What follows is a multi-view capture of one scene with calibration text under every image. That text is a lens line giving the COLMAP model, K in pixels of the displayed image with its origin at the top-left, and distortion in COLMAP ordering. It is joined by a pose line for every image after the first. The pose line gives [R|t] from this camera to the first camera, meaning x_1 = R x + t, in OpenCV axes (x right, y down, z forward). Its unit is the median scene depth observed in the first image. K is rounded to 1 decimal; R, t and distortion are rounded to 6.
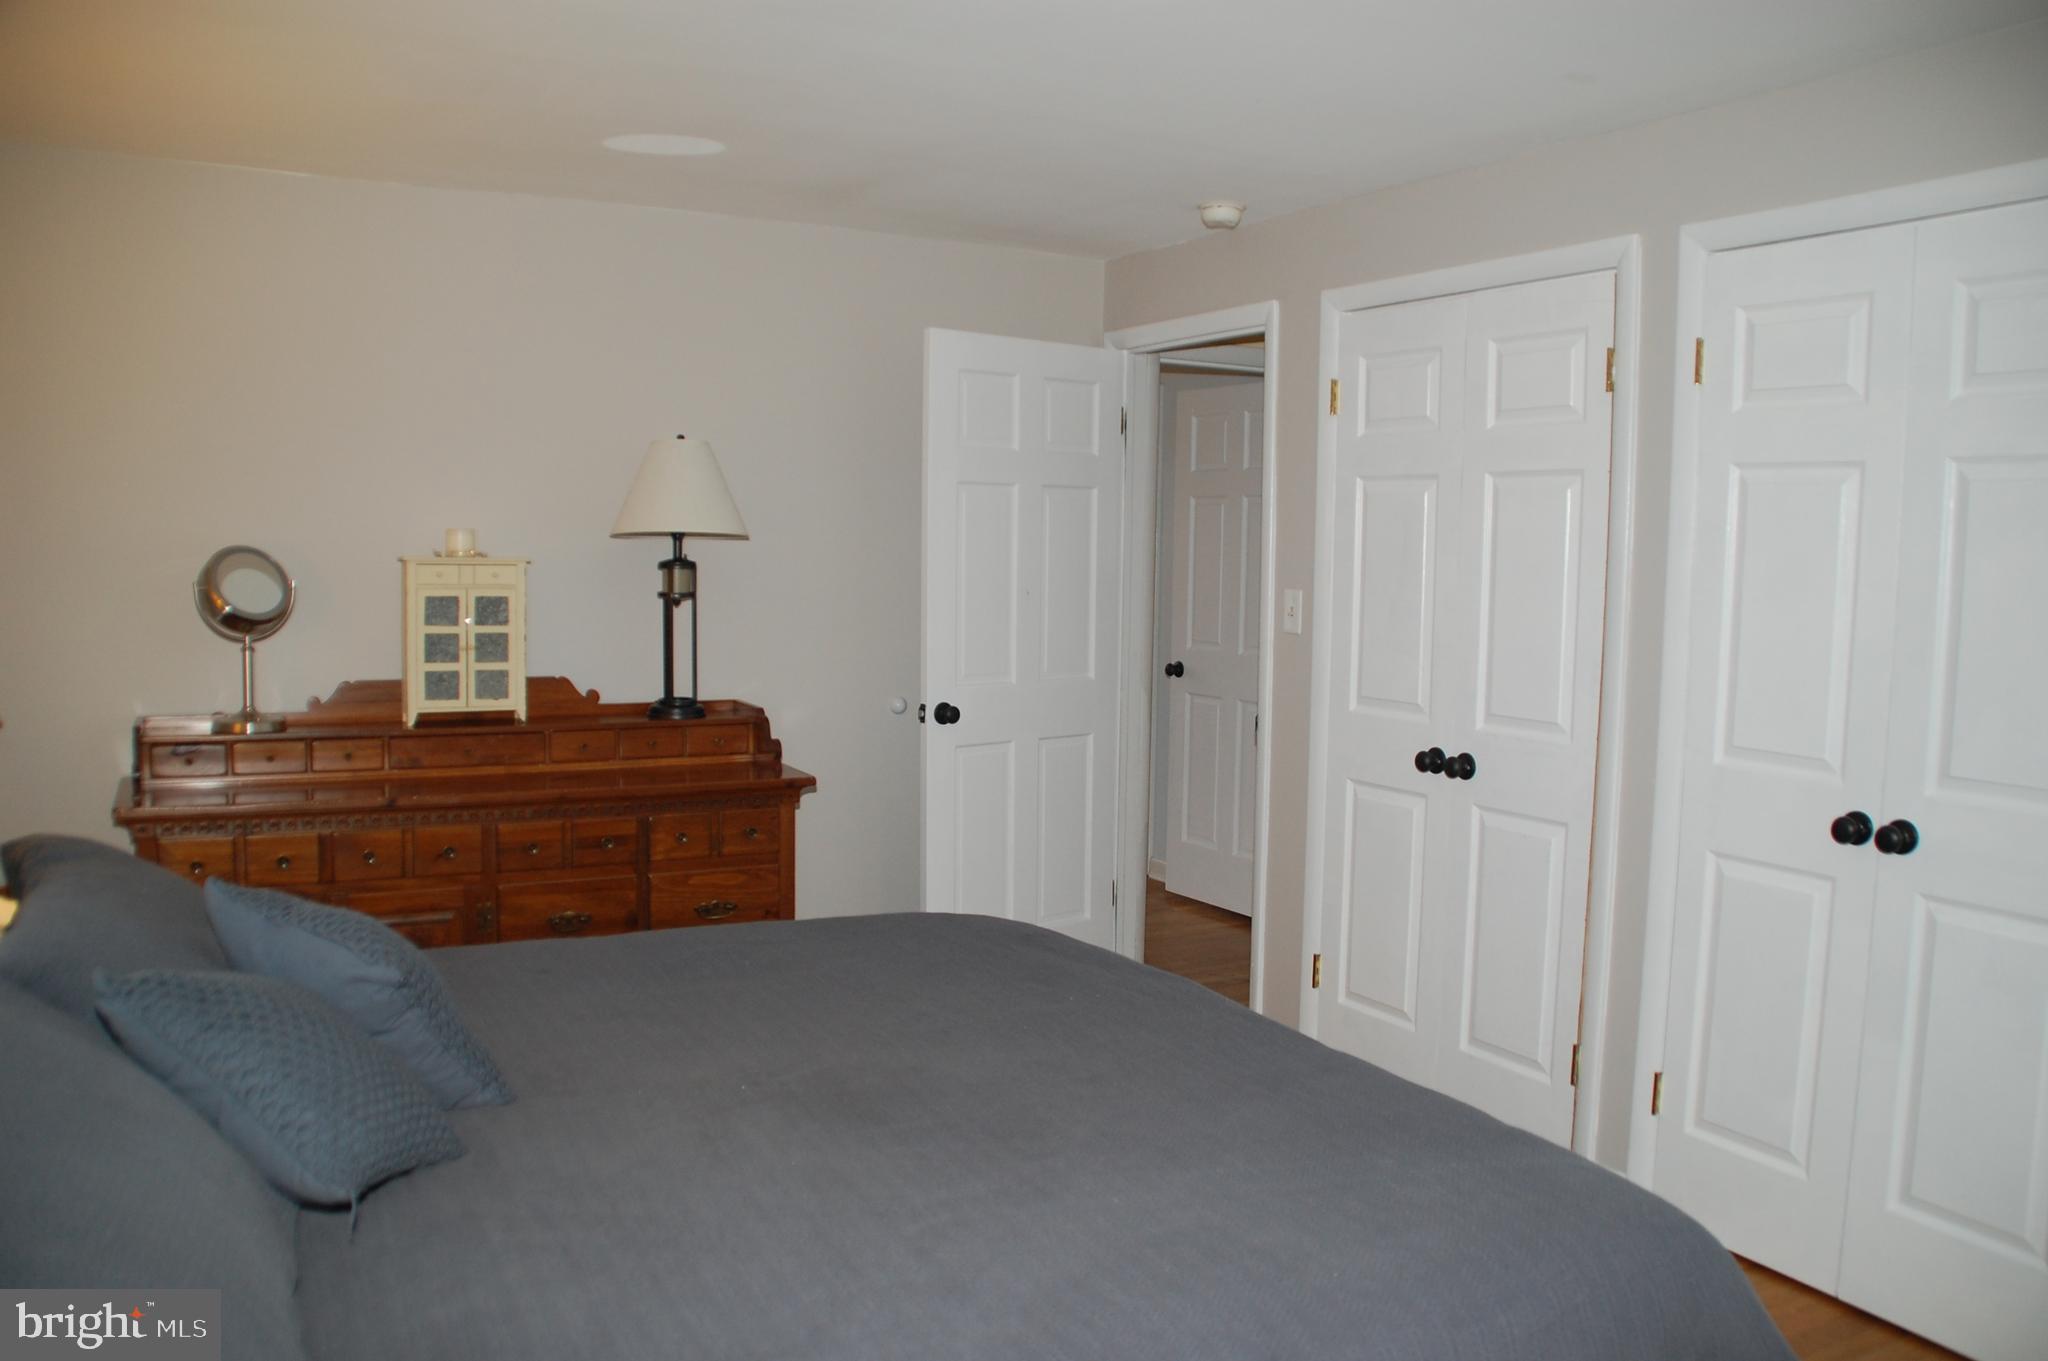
lens RADIAL K [[1598.5, 0, 1048.0], [0, 1598.5, 684.8], [0, 0, 1]] dist [-0.159372, 0.104848]
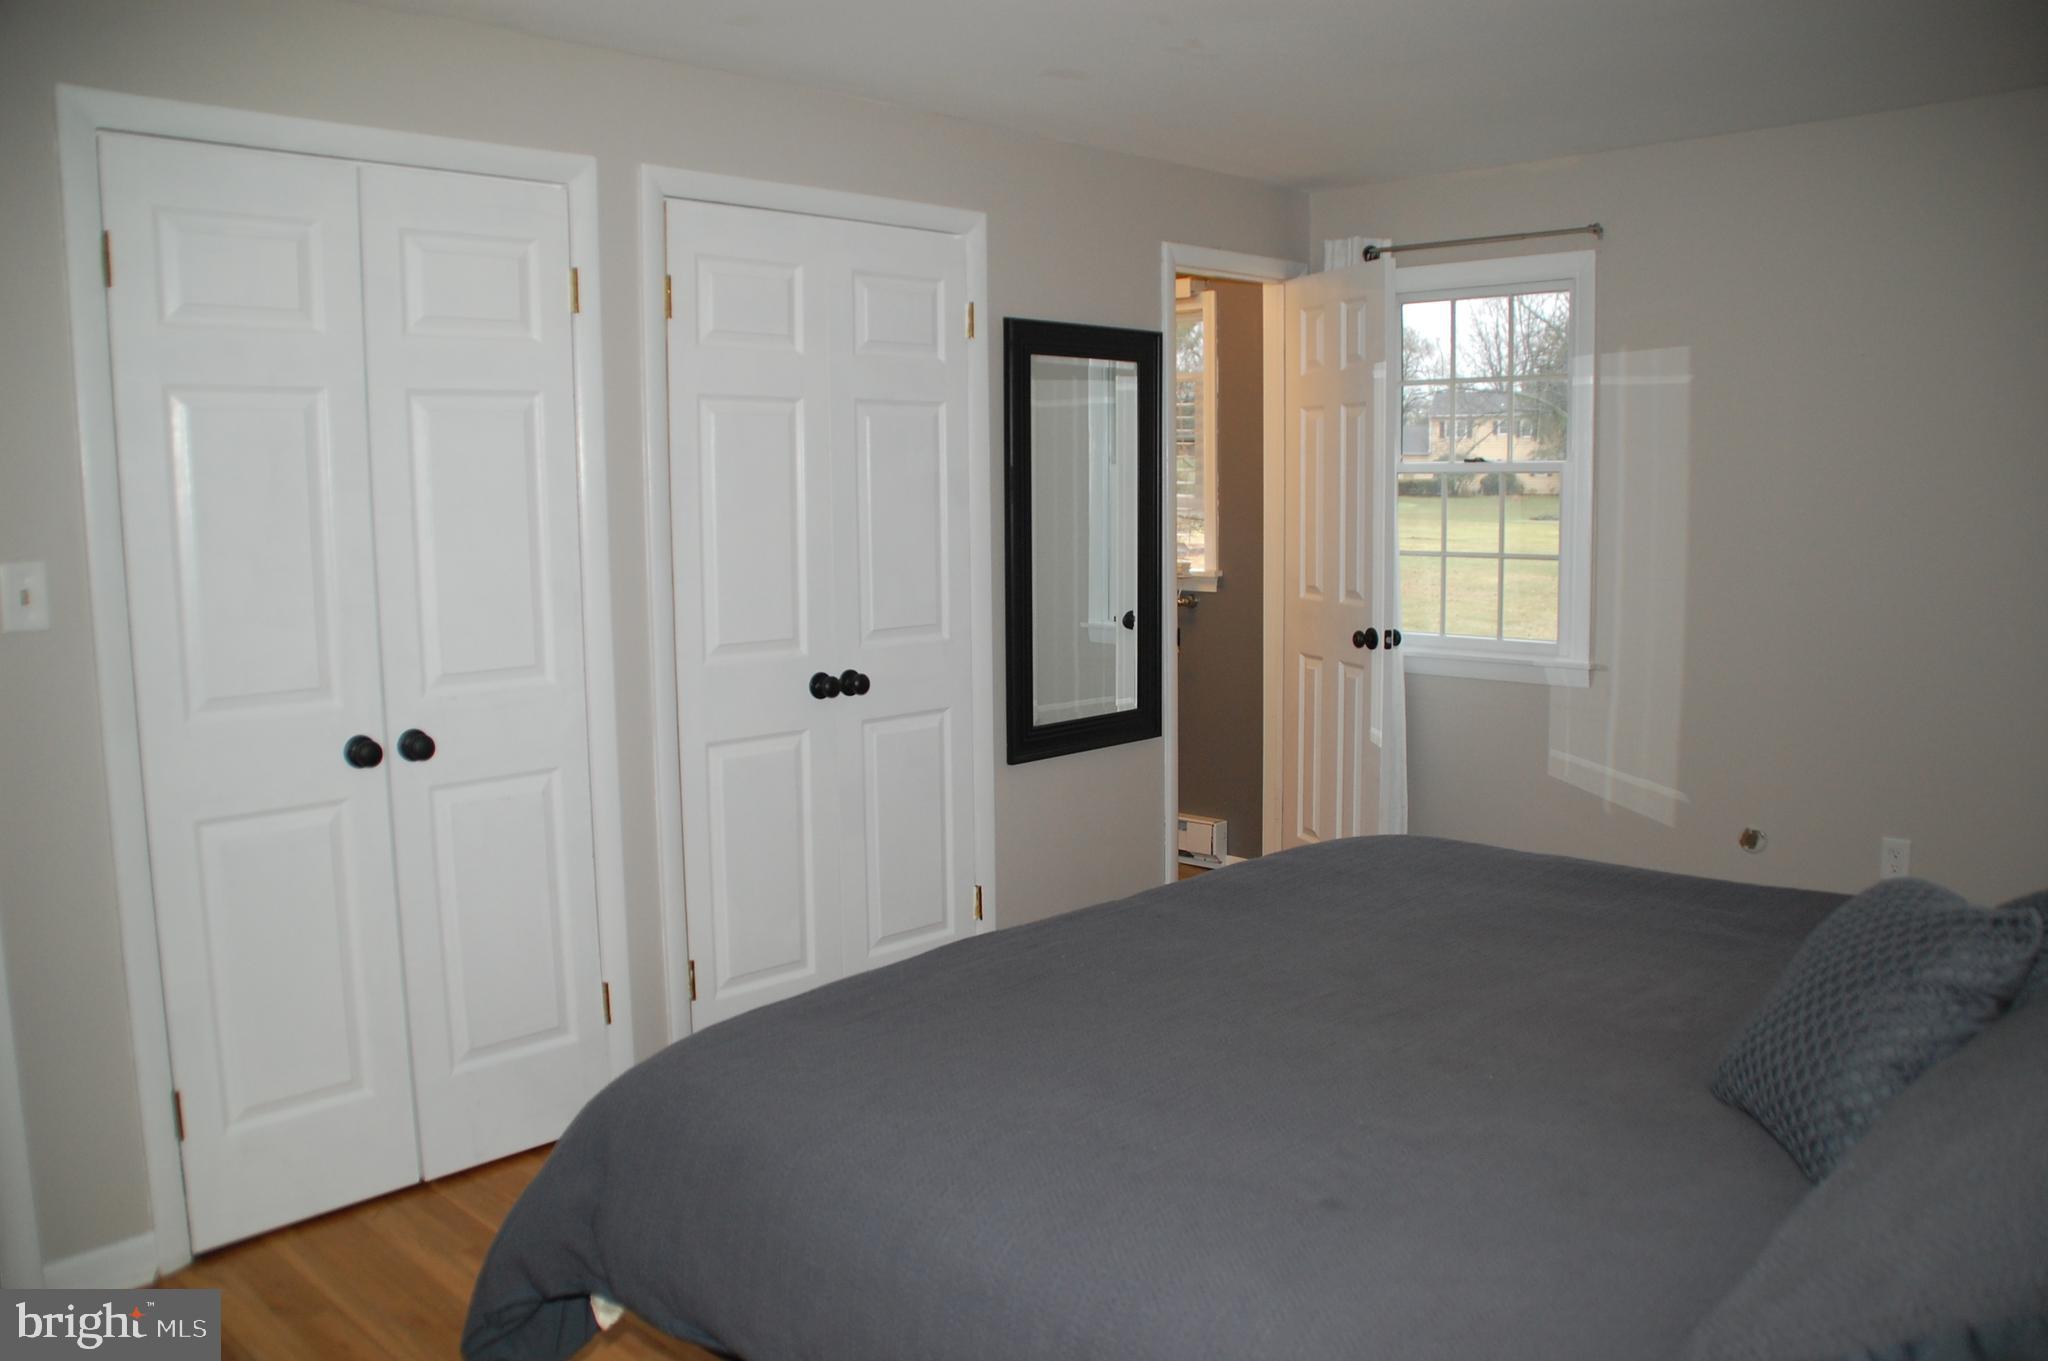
lens RADIAL K [[1598.5, 0, 1048.0], [0, 1598.5, 684.8], [0, 0, 1]] dist [-0.159372, 0.104848]
pose [[-0.299062, -0.137326, 0.944301, -0.713549], [0.085287, 0.981783, 0.169787, -0.106243], [-0.950415, 0.131313, -0.281902, 1.089360]]
